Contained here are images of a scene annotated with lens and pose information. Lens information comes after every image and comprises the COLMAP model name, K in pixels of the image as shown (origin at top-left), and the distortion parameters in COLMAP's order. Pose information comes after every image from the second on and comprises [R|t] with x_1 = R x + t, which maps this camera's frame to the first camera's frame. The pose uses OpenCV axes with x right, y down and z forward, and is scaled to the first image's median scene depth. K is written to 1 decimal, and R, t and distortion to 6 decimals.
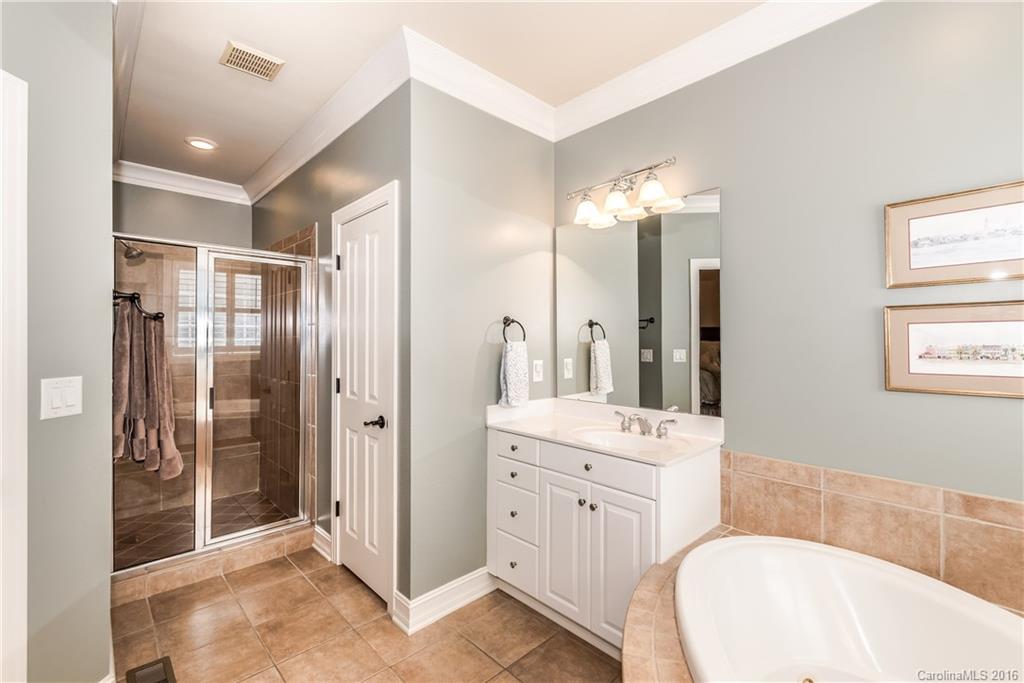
lens RADIAL K [[448.5, 0, 511.0], [0, 448.5, 335.4], [0, 0, 1]] dist [-0.002263, 0.000153]
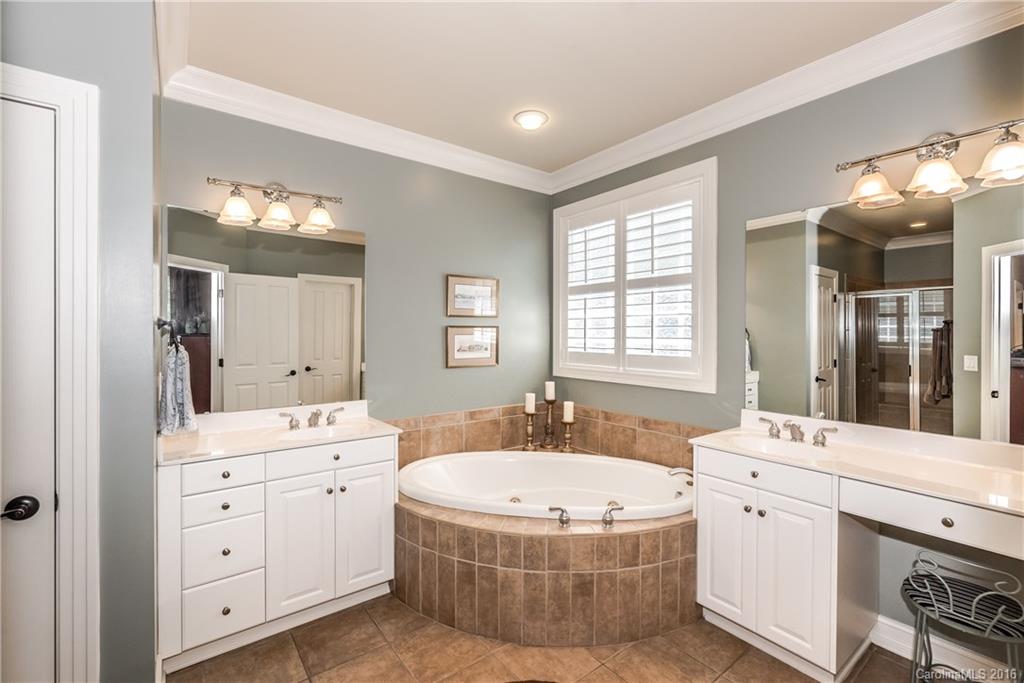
lens RADIAL K [[448.5, 0, 510.5], [0, 448.5, 336.9], [0, 0, 1]] dist [-0.002263, 0.000153]
pose [[0.096523, -0.006402, 0.995310, -1.104436], [-0.010358, 0.999919, 0.007436, -0.033285], [-0.995277, -0.011027, 0.096449, 0.535146]]
